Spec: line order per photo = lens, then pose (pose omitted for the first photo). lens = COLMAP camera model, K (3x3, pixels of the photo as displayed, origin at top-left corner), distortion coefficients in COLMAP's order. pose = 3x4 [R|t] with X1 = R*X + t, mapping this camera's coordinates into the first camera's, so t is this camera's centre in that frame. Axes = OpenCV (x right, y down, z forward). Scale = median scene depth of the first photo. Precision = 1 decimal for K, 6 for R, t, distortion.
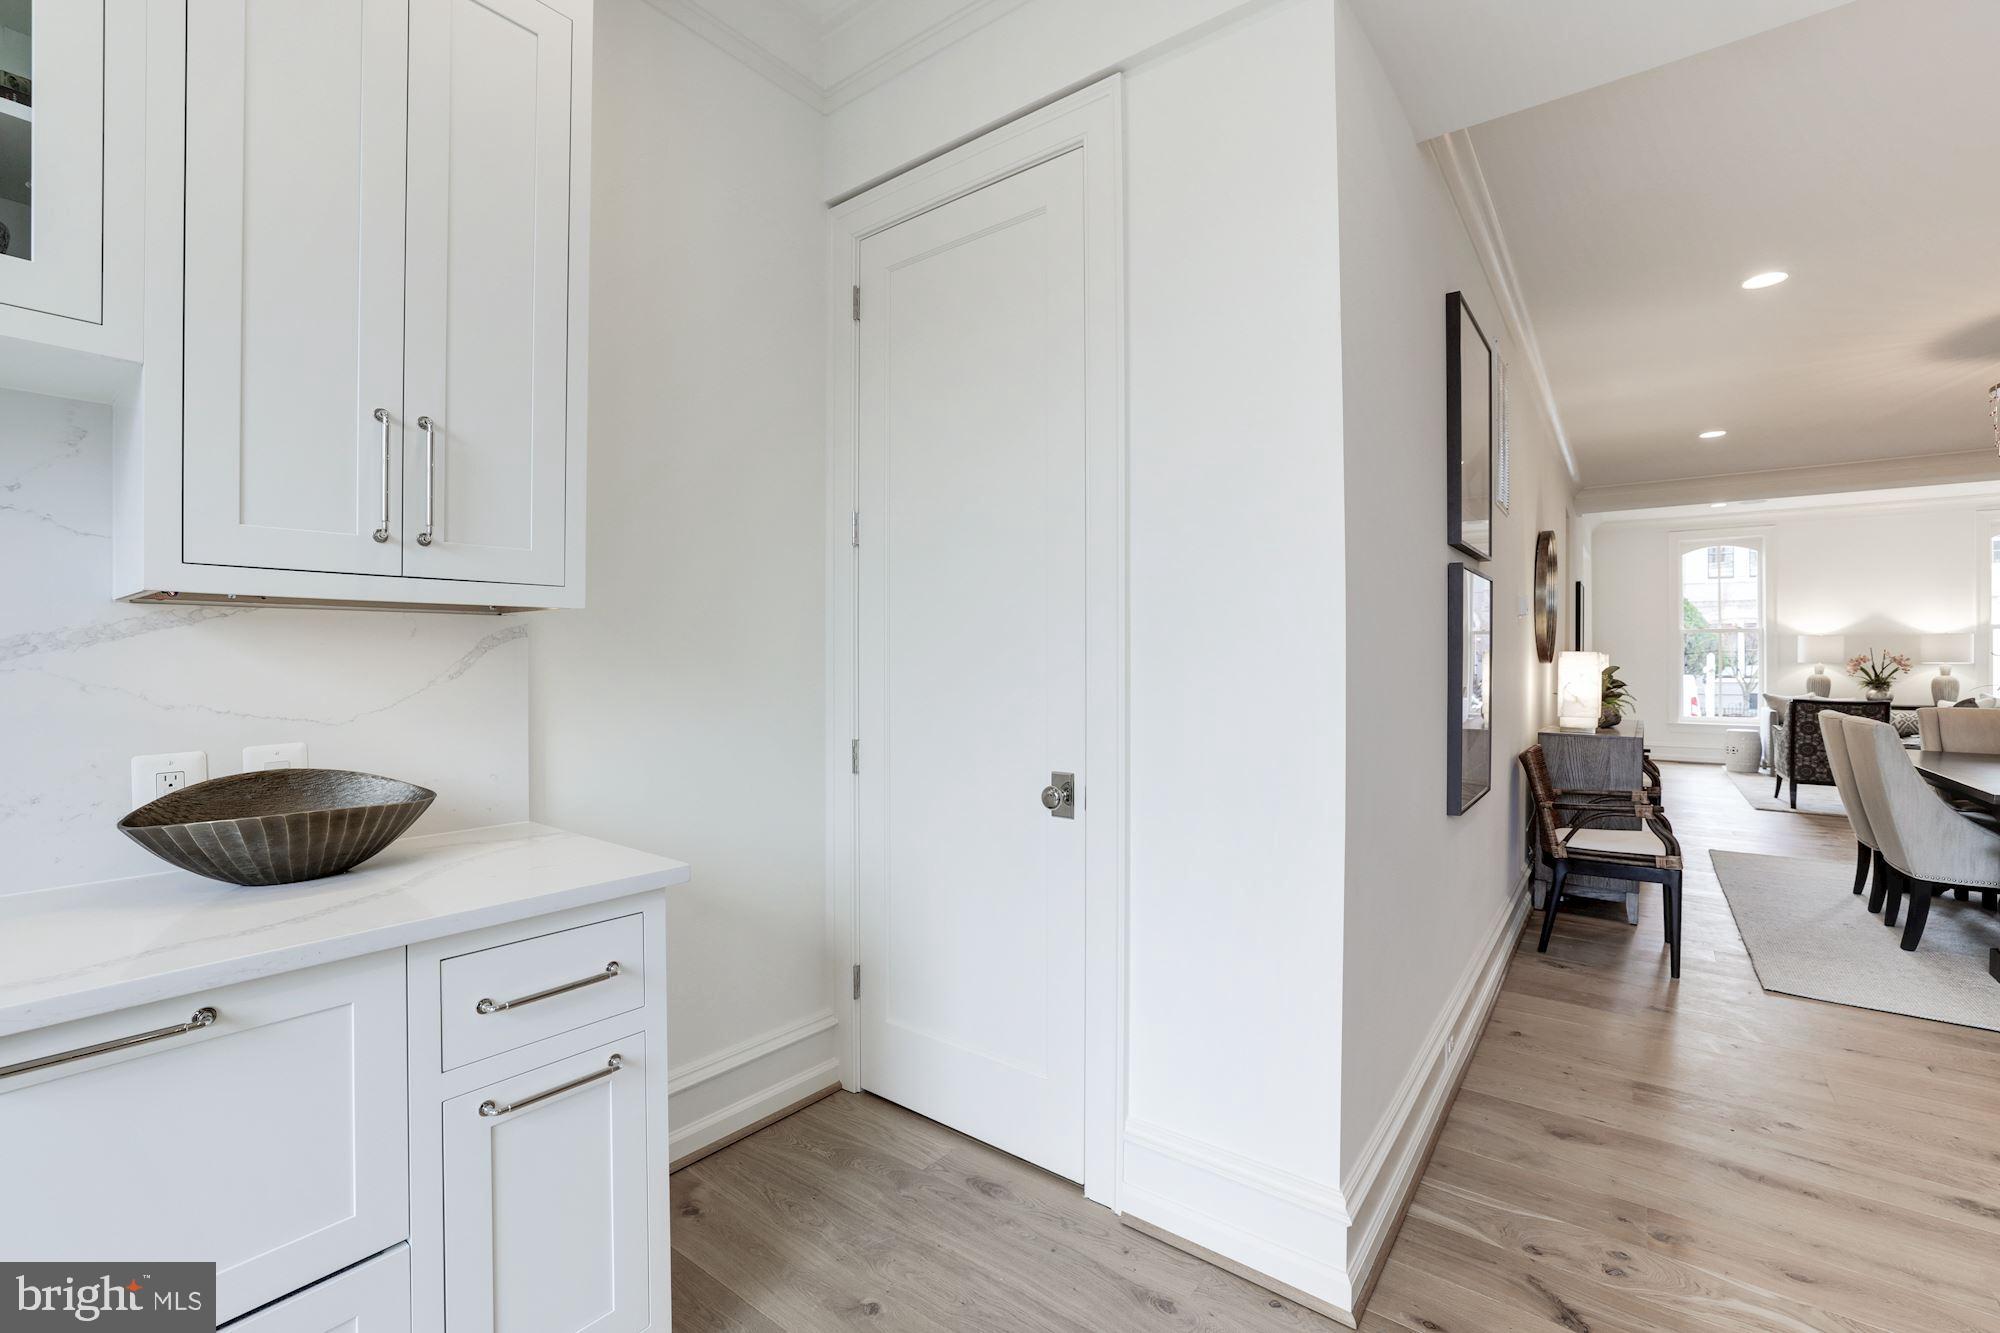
lens RADIAL K [[855.4, 0, 999.2], [0, 855.4, 660.9], [0, 0, 1]] dist [-0.028414, 0.005532]
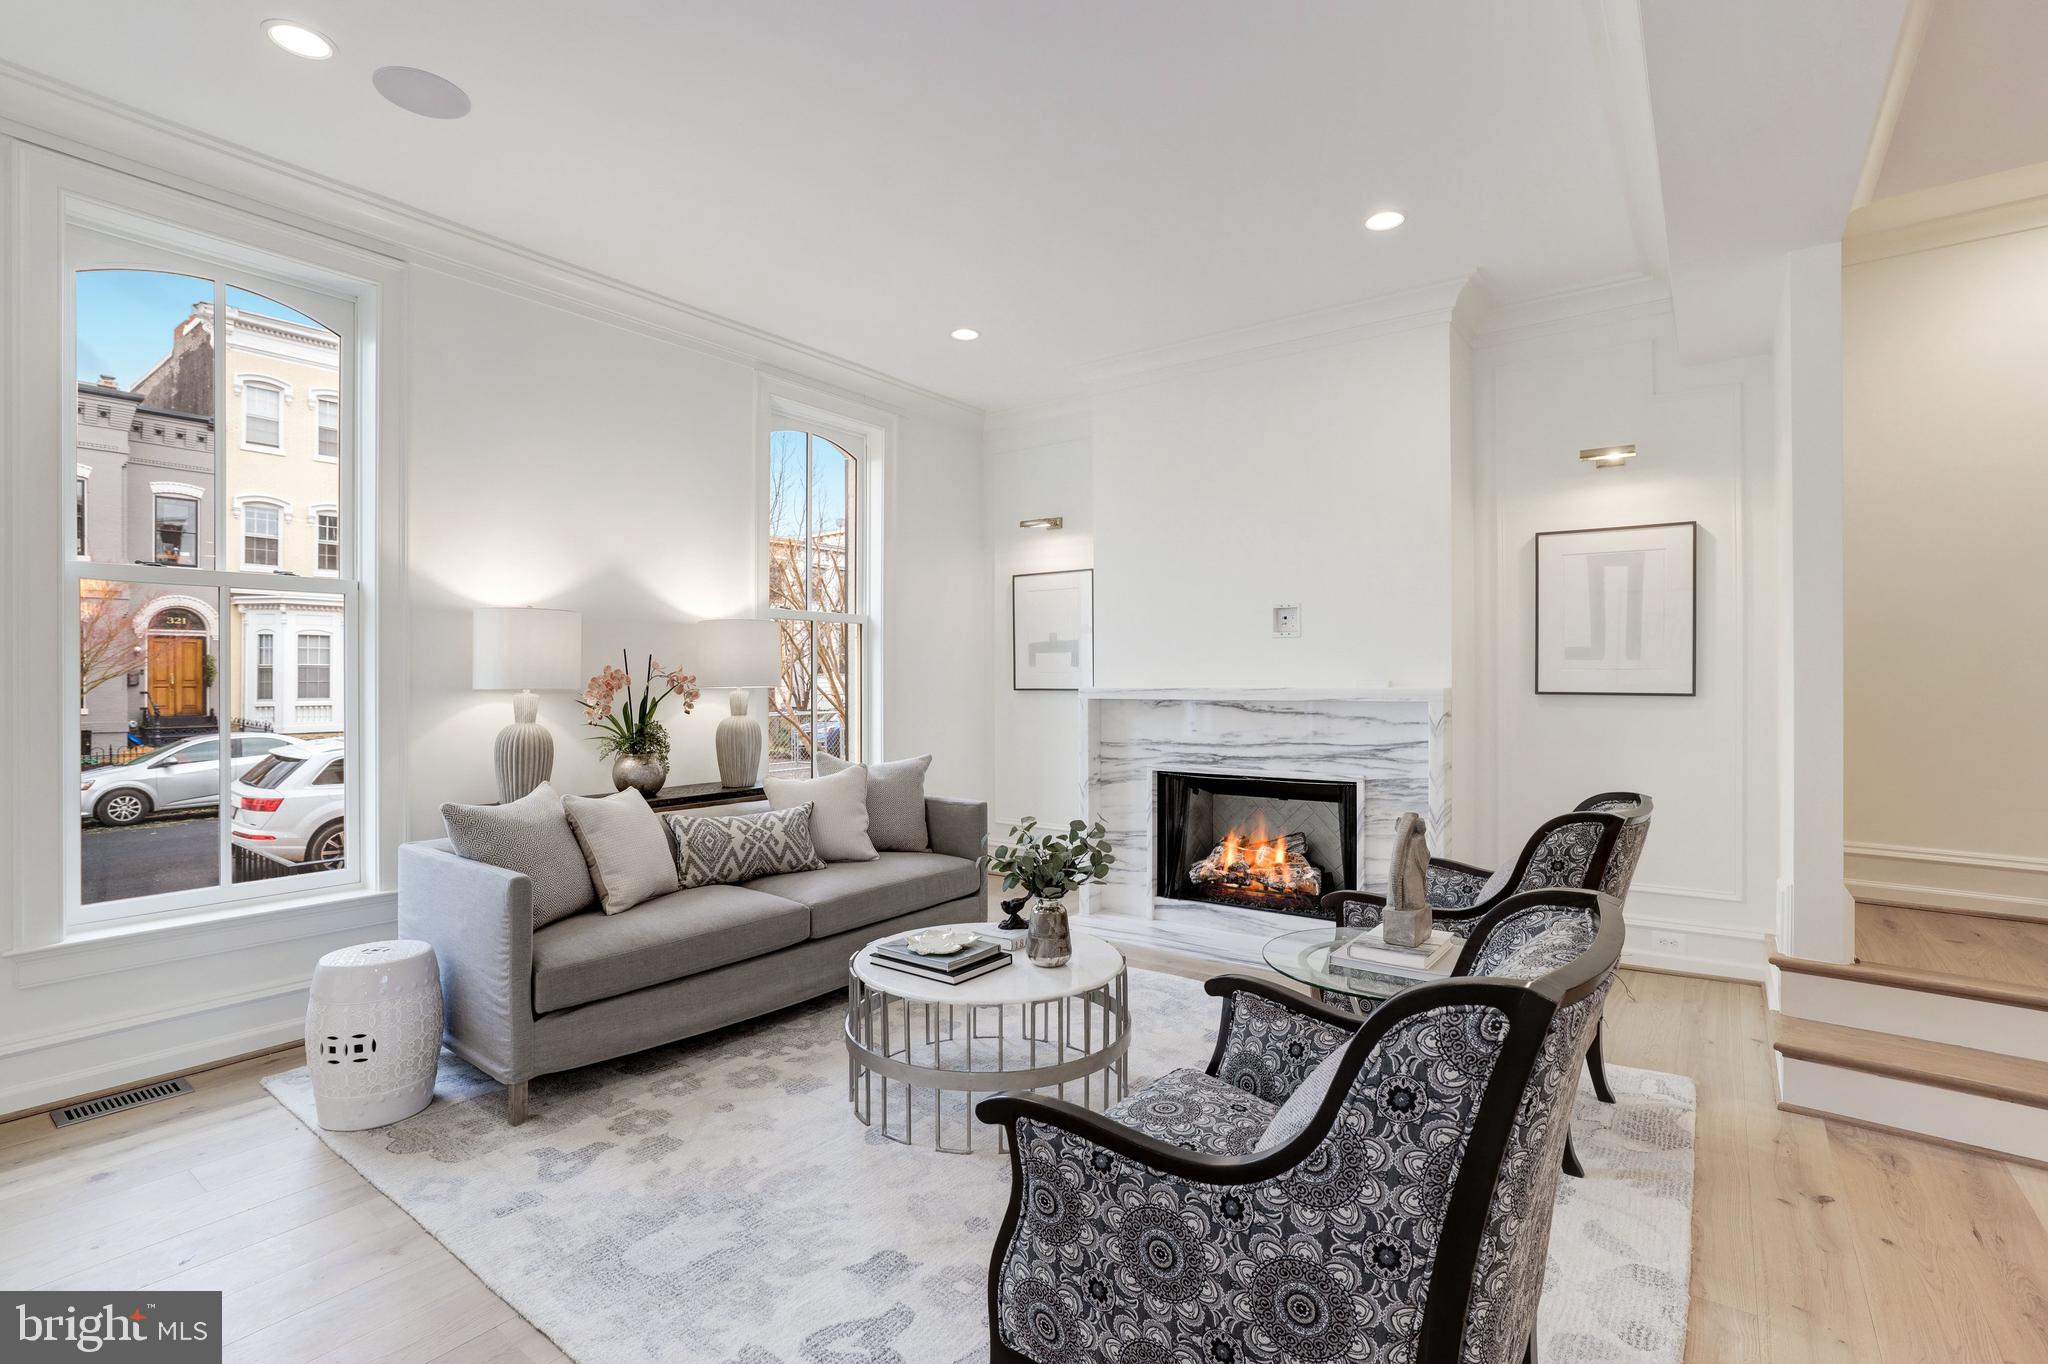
lens RADIAL K [[927.3, 0, 1008.9], [0, 927.3, 677.1], [0, 0, 1]] dist [-0.020766, 0.002005]
pose [[-0.002753, 0.001975, 0.999994, 0.594701], [0.000479, 0.999998, -0.001974, -0.002705], [-0.999996, 0.000474, -0.002754, 0.801934]]
